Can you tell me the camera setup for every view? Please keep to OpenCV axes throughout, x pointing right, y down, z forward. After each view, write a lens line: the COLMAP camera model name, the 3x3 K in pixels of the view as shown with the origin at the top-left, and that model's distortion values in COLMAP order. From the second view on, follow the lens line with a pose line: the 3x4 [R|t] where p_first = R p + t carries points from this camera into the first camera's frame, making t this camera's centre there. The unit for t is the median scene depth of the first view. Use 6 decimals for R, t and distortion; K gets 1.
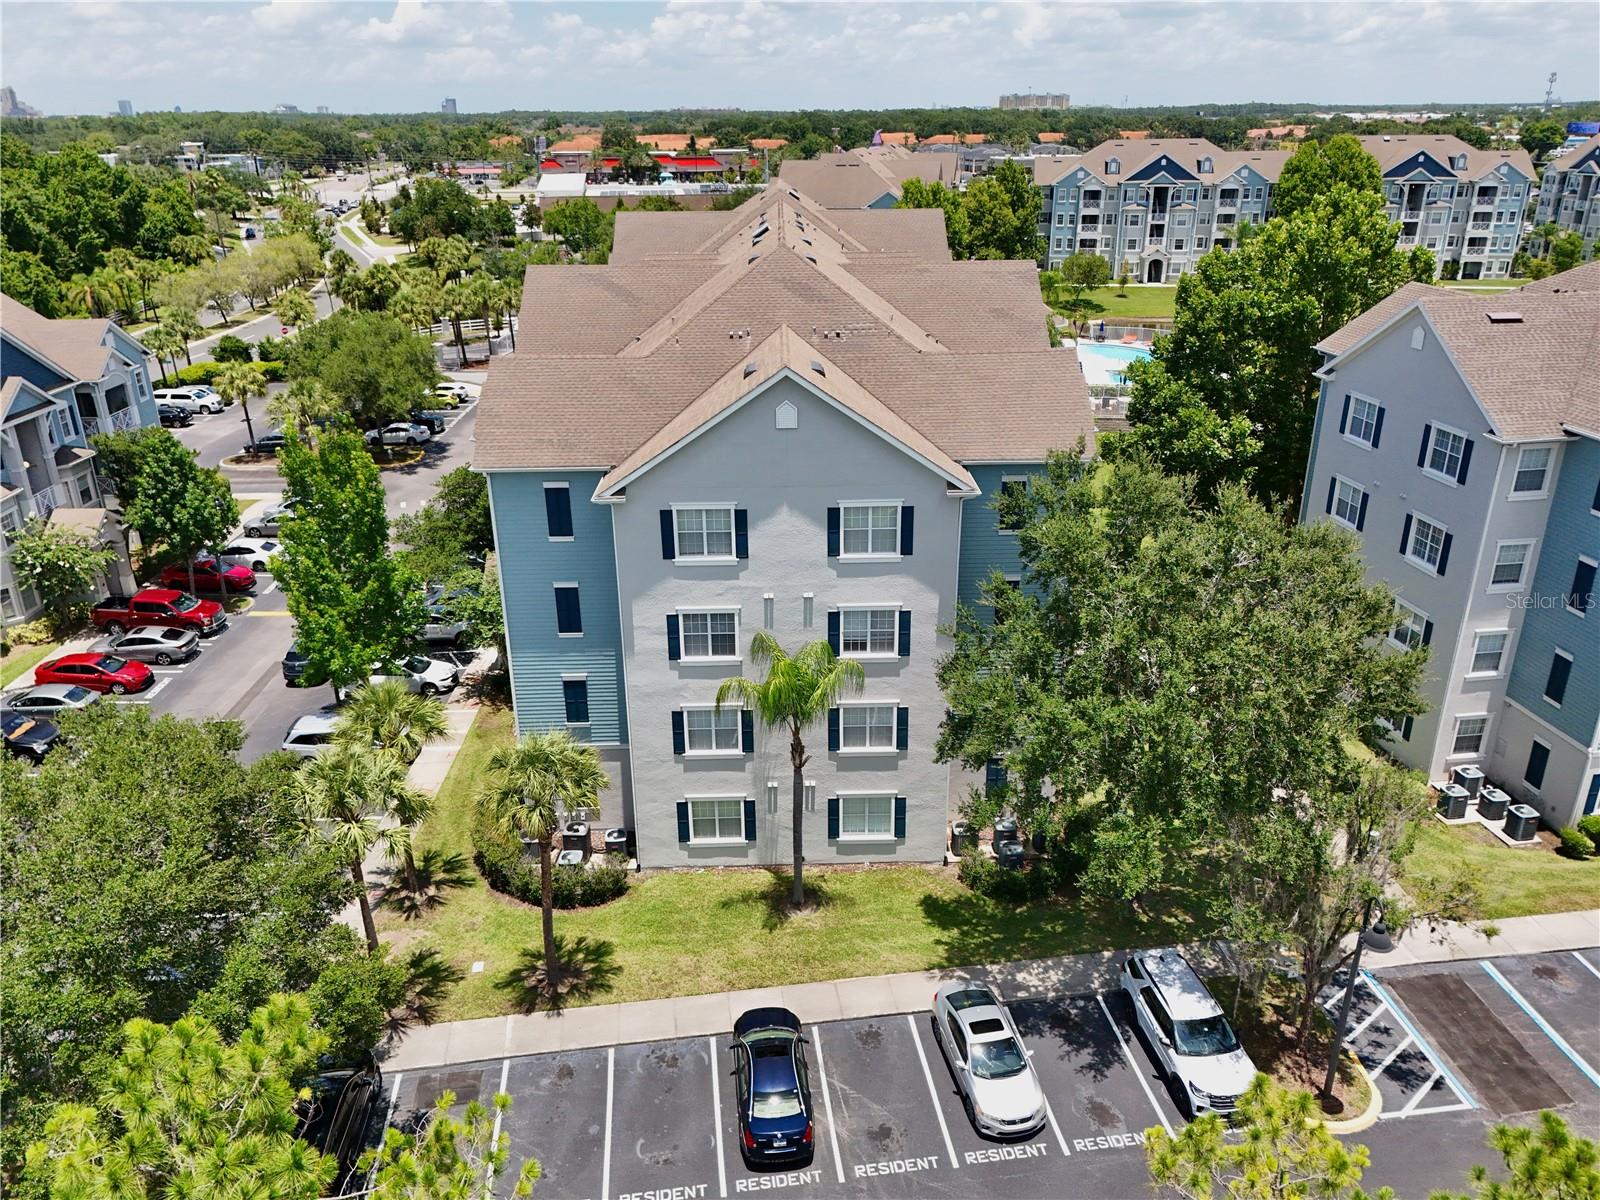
lens RADIAL K [[1183.4, 0, 803.2], [0, 1183.4, 606.6], [0, 0, 1]] dist [0.065857, -0.059313]
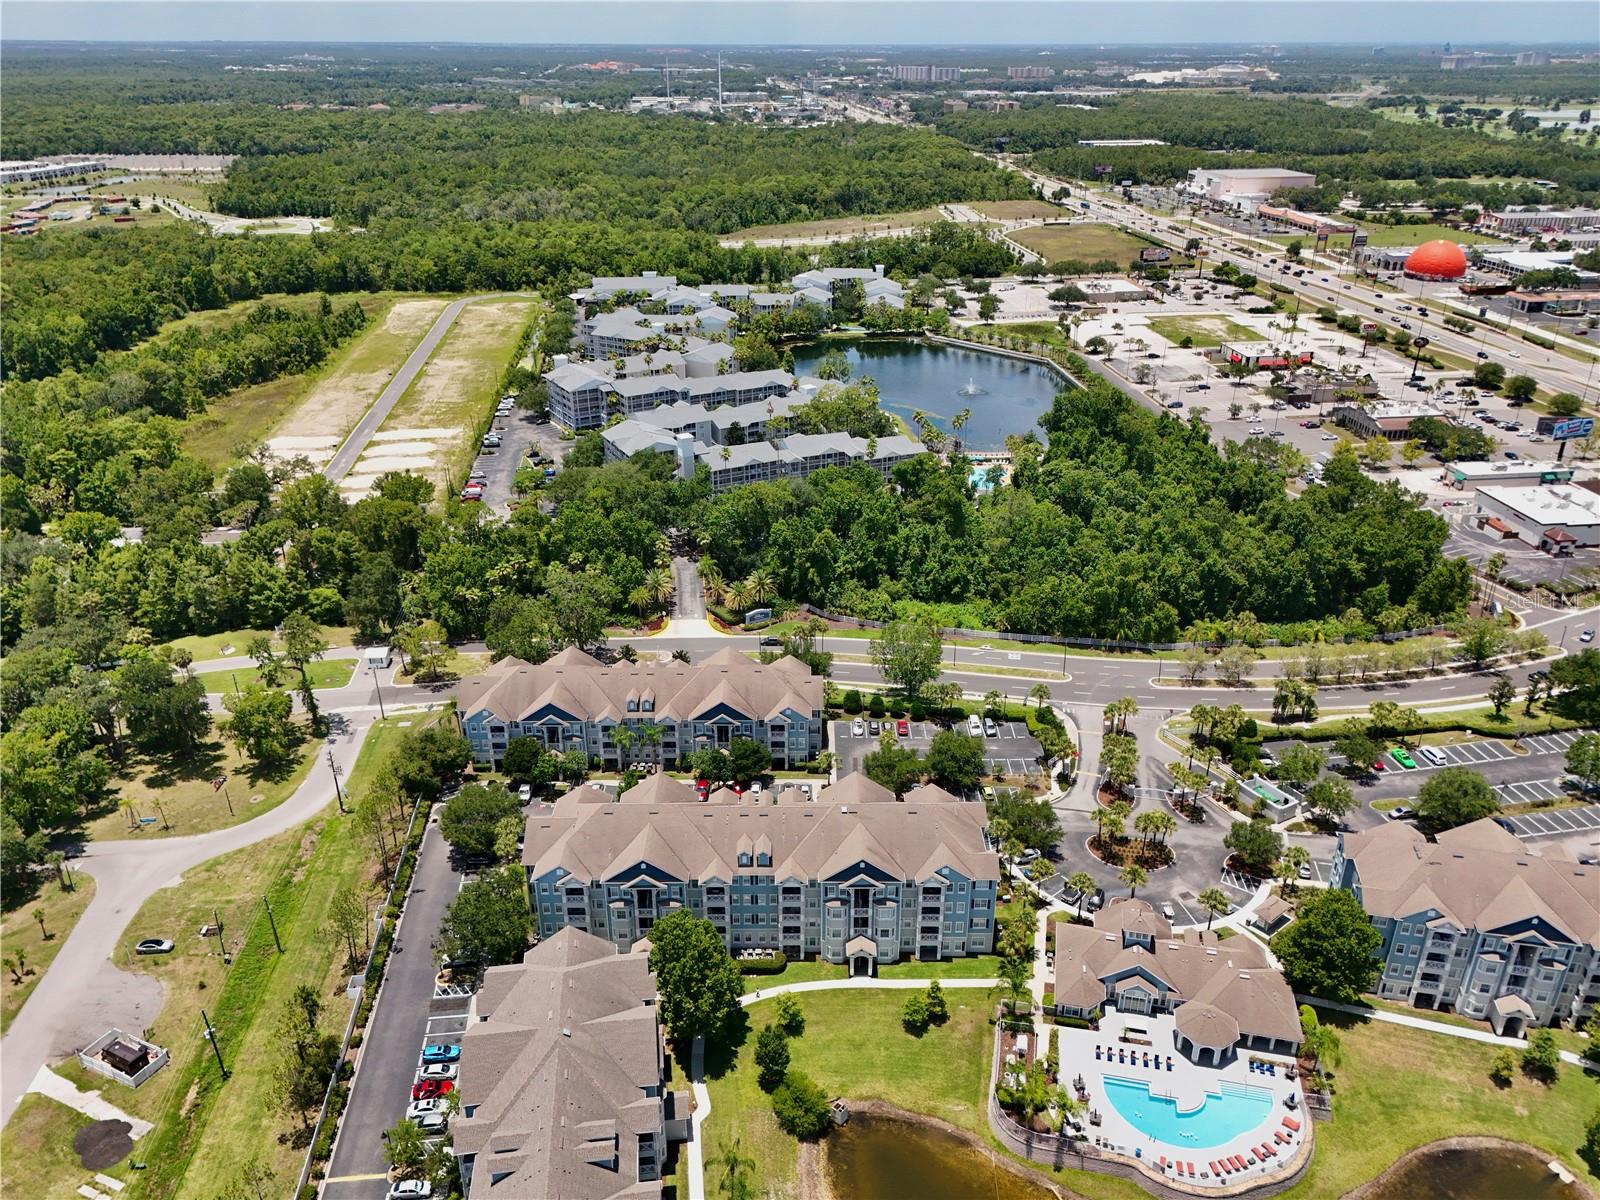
lens RADIAL K [[1180.8, 0, 804.3], [0, 1180.8, 607.5], [0, 0, 1]] dist [0.064783, -0.058027]
pose [[-0.017917, 0.437926, -0.898832, 2.977803], [-0.381948, 0.827799, 0.410931, -2.513418], [0.924010, 0.350670, 0.152433, 0.725504]]
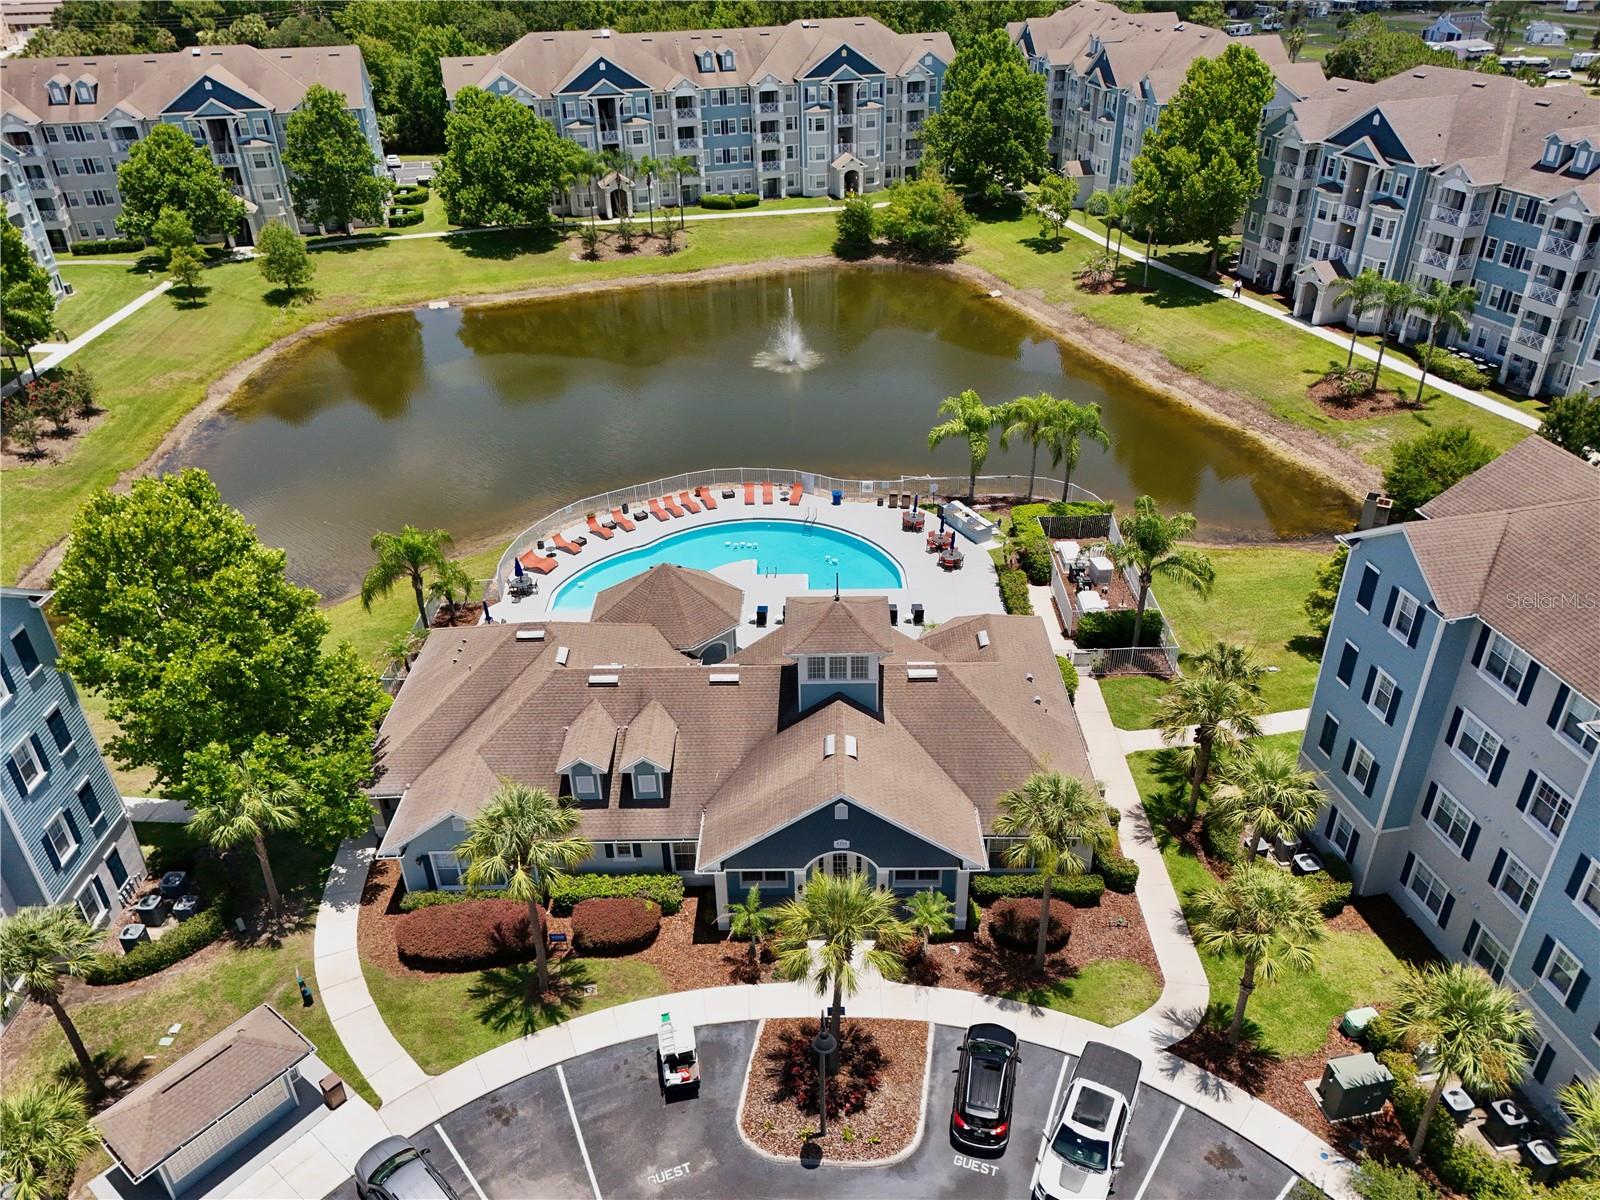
lens RADIAL K [[1180.8, 0, 804.3], [0, 1180.8, 607.5], [0, 0, 1]] dist [0.064783, -0.058027]
pose [[-0.182117, -0.500777, 0.846201, -0.613994], [0.392991, 0.751798, 0.529488, -1.259233], [-0.901327, 0.428979, 0.059886, 2.440757]]
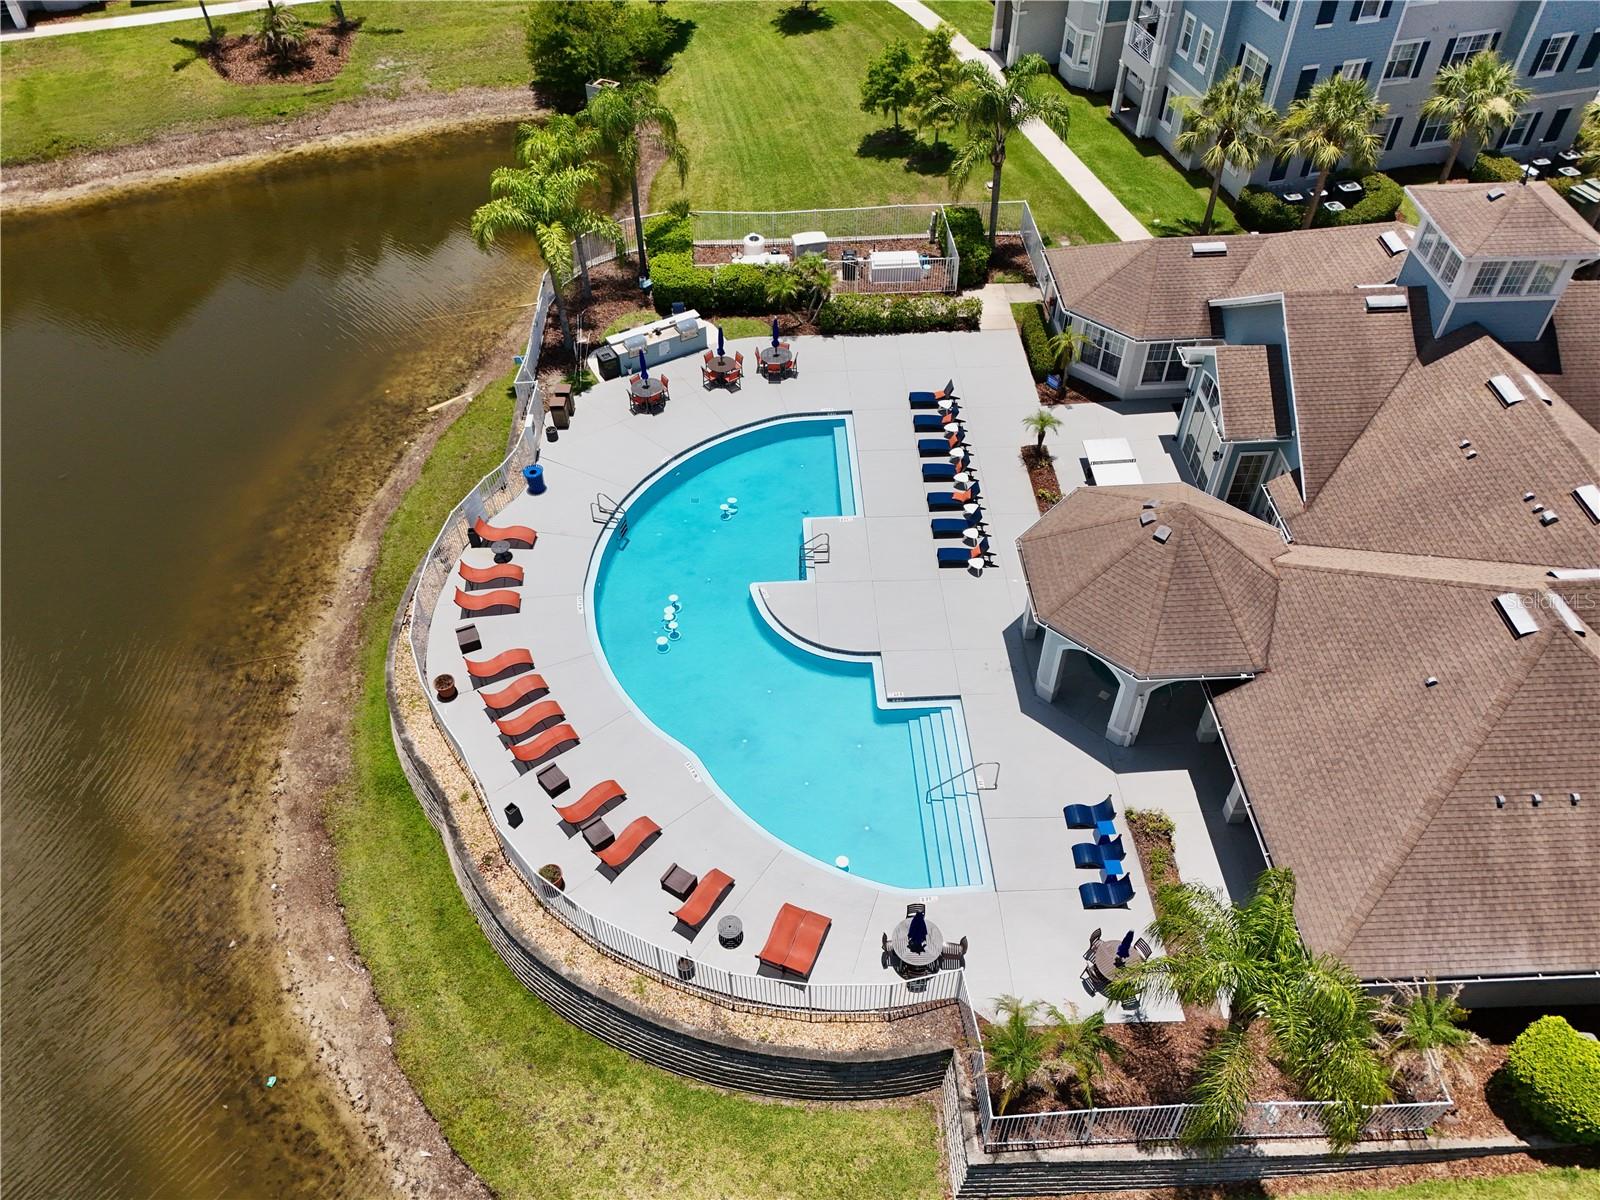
lens RADIAL K [[1187.9, 0, 802.6], [0, 1187.9, 606.1], [0, 0, 1]] dist [0.057349, -0.041592]
pose [[-0.972304, 0.174169, -0.155851, 0.830121], [-0.080717, 0.375564, 0.923275, -1.278199], [0.219338, 0.910284, -0.351105, 2.875772]]
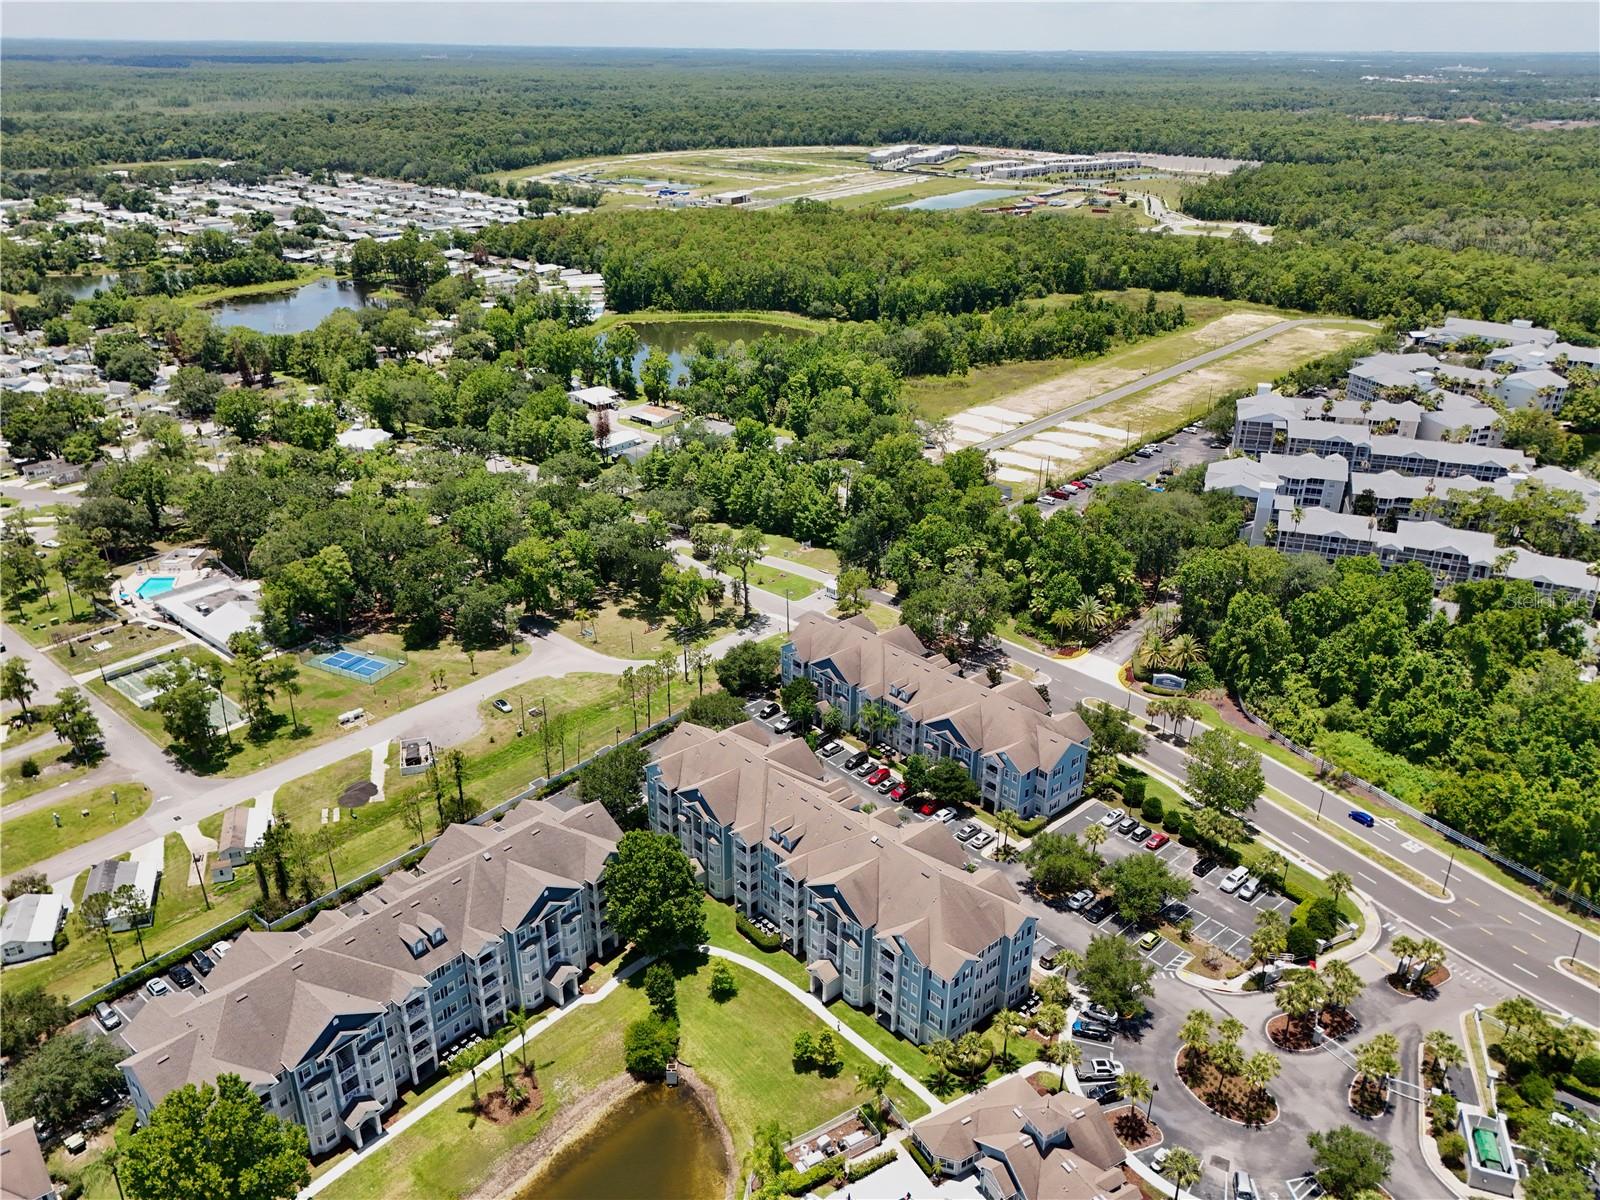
lens RADIAL K [[1180.8, 0, 804.3], [0, 1180.8, 607.5], [0, 0, 1]] dist [0.064783, -0.058027]
pose [[-0.755584, 0.282428, -0.591039, 2.032403], [-0.250582, 0.709030, 0.659154, -3.314207], [0.605229, 0.646150, -0.464960, 2.676535]]
